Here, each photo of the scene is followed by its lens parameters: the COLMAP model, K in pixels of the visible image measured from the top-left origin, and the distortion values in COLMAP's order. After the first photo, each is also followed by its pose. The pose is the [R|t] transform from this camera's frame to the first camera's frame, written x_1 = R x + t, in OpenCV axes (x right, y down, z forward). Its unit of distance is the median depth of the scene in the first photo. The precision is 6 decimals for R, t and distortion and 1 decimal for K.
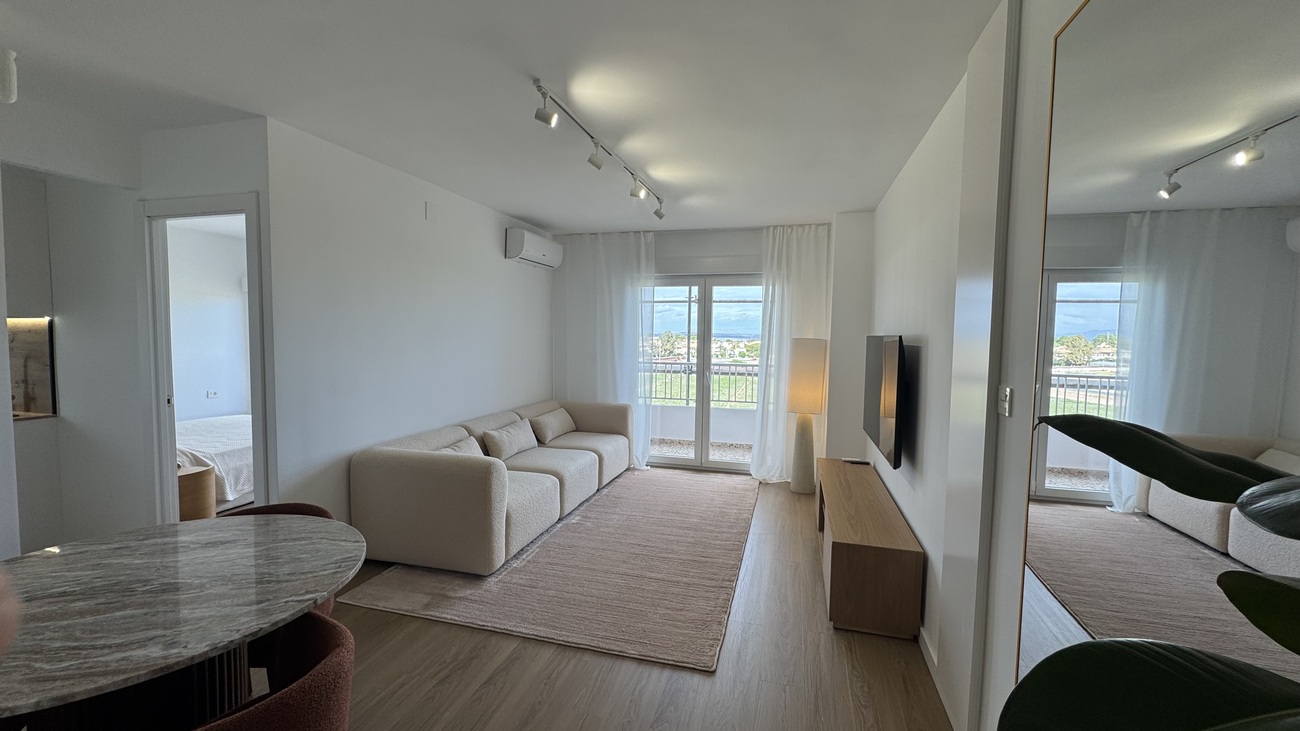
lens RADIAL K [[518.8, 0, 647.9], [0, 518.8, 363.5], [0, 0, 1]] dist [-0.004379, 0.000257]
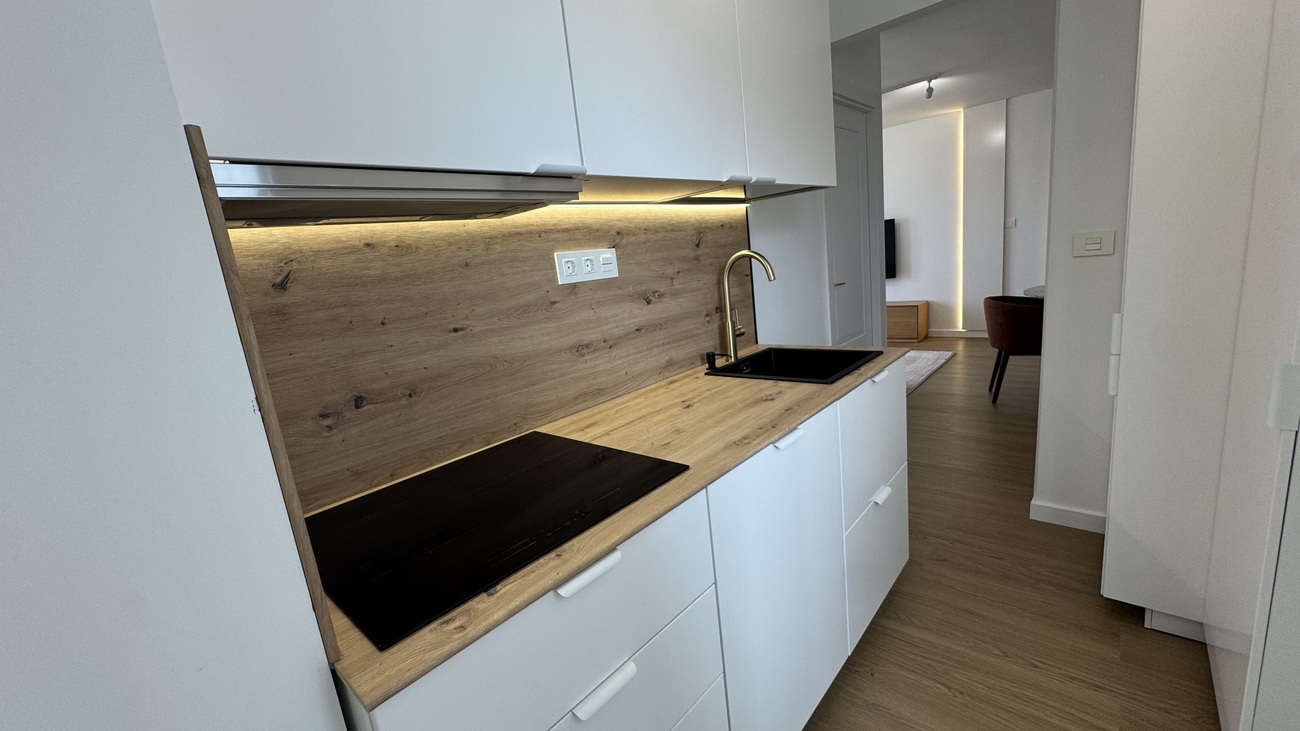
lens RADIAL K [[518.8, 0, 647.9], [0, 518.8, 363.5], [0, 0, 1]] dist [-0.004379, 0.000257]
pose [[0.433704, -0.239183, 0.868730, -1.899636], [0.170608, 0.968483, 0.181474, -0.032654], [-0.884756, 0.069506, 0.460842, 0.844286]]
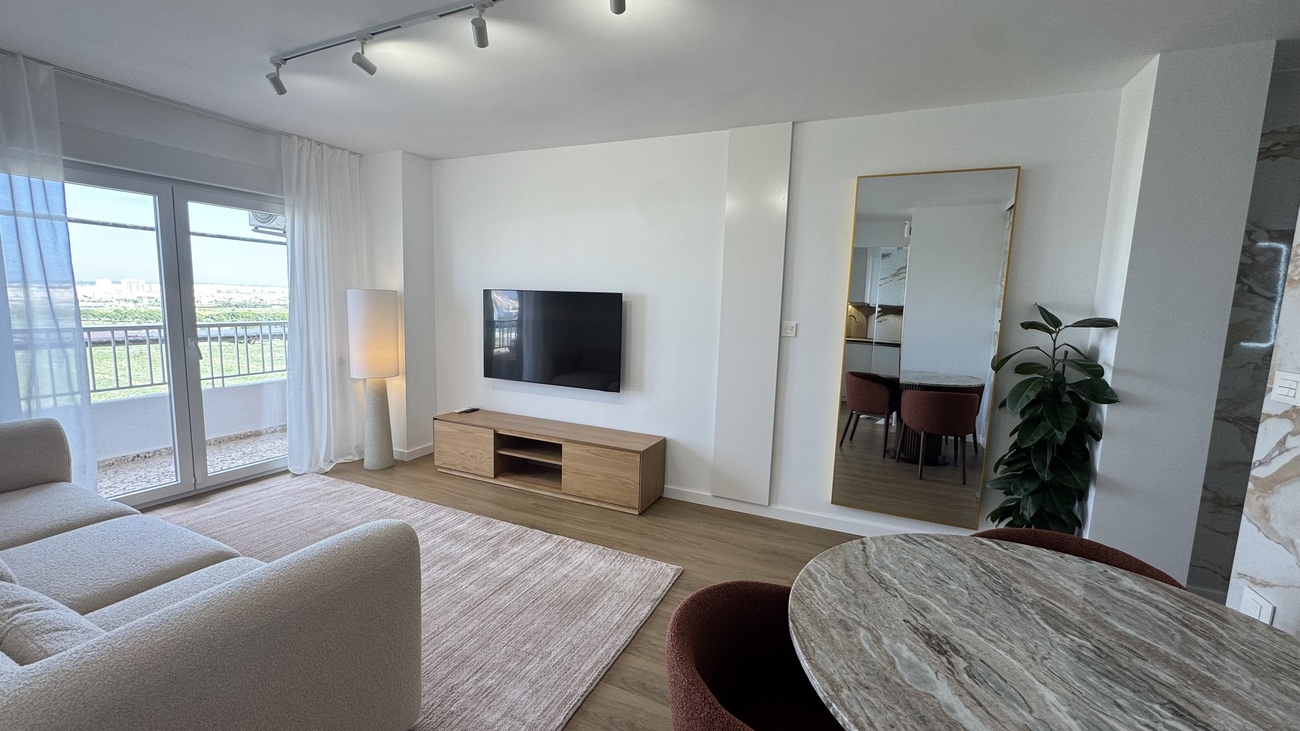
lens RADIAL K [[519.9, 0, 647.3], [0, 519.9, 364.5], [0, 0, 1]] dist [-0.003385, -0.000065]
pose [[0.151078, -0.130176, 0.979913, -0.753563], [0.025938, 0.991472, 0.127713, -0.036641], [-0.988182, 0.006123, 0.153166, 0.646331]]
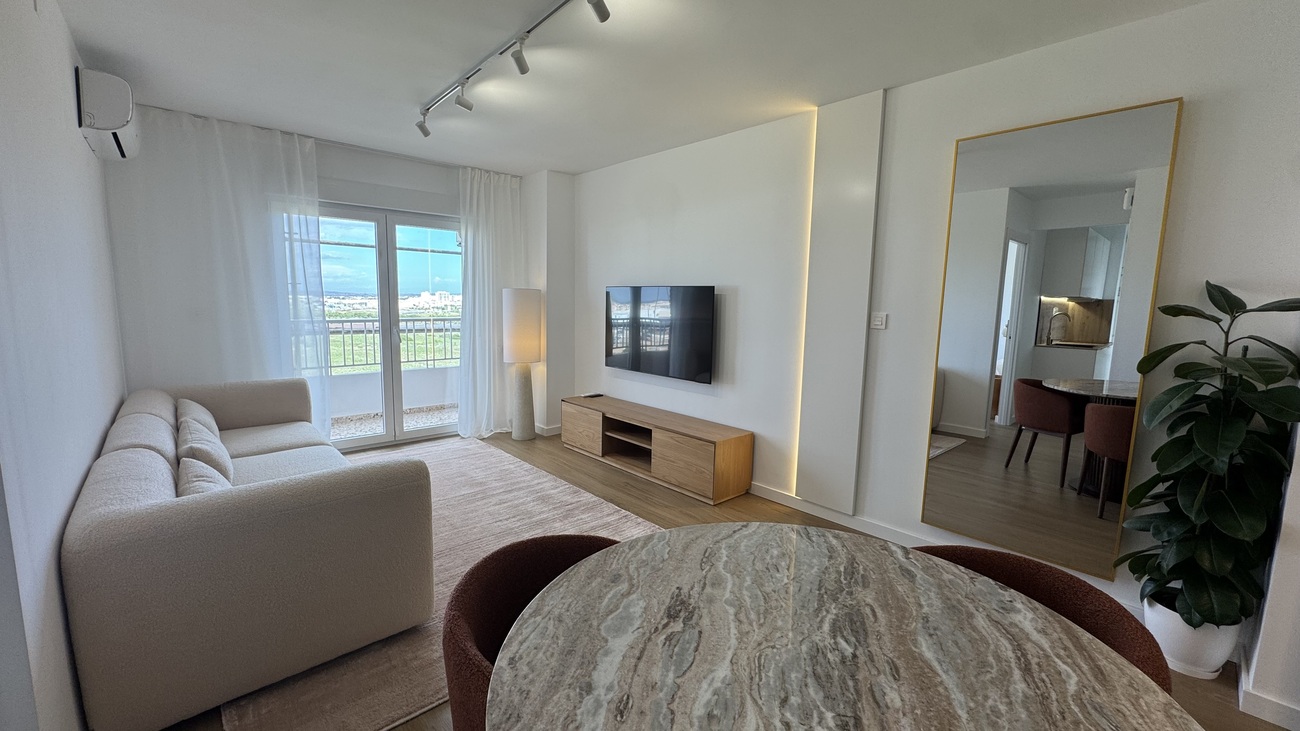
lens RADIAL K [[519.9, 0, 647.3], [0, 519.9, 364.5], [0, 0, 1]] dist [-0.003385, -0.000065]
pose [[0.527354, -0.108945, 0.842632, -0.692463], [0.035428, 0.993702, 0.106305, -0.000798], [-0.848906, -0.026208, 0.527893, 0.373178]]
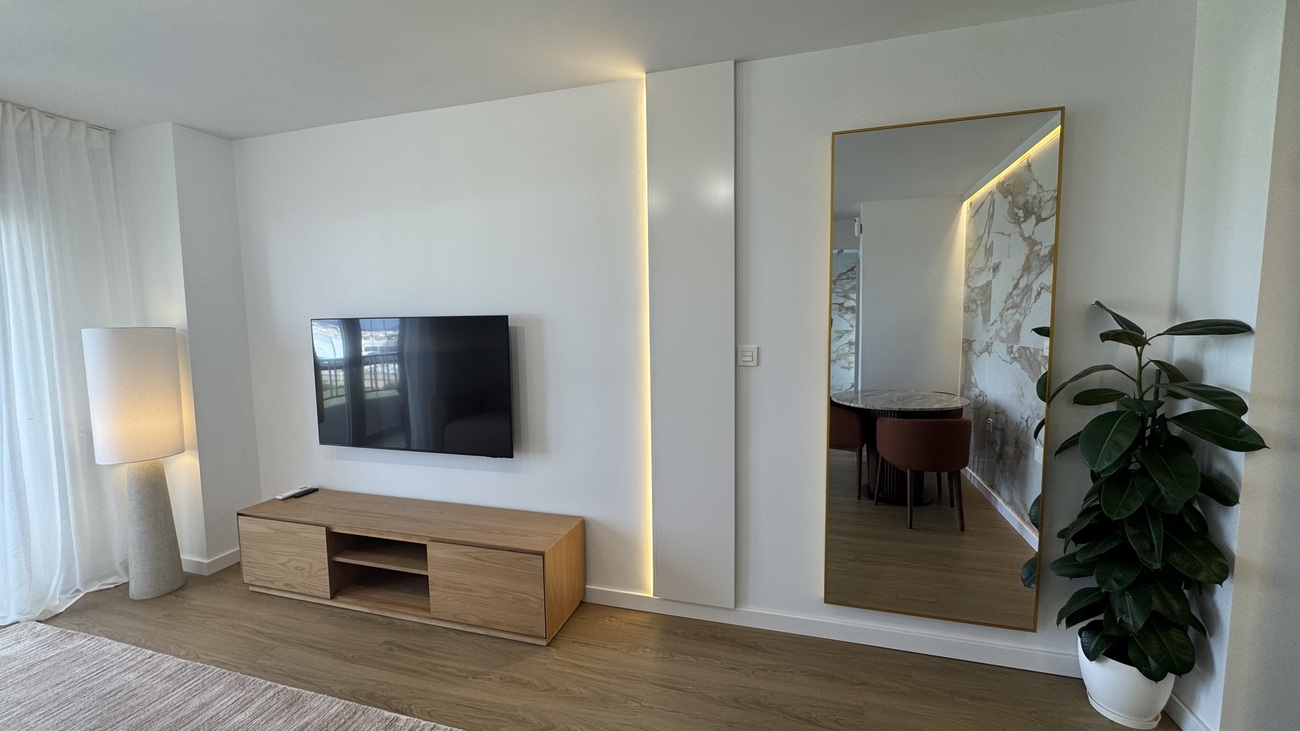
lens RADIAL K [[519.9, 0, 647.3], [0, 519.9, 364.5], [0, 0, 1]] dist [-0.003385, -0.000065]
pose [[0.018450, -0.100690, 0.994747, -0.397839], [0.071986, 0.992468, 0.099125, -0.036492], [-0.997235, 0.069779, 0.025559, 0.647571]]
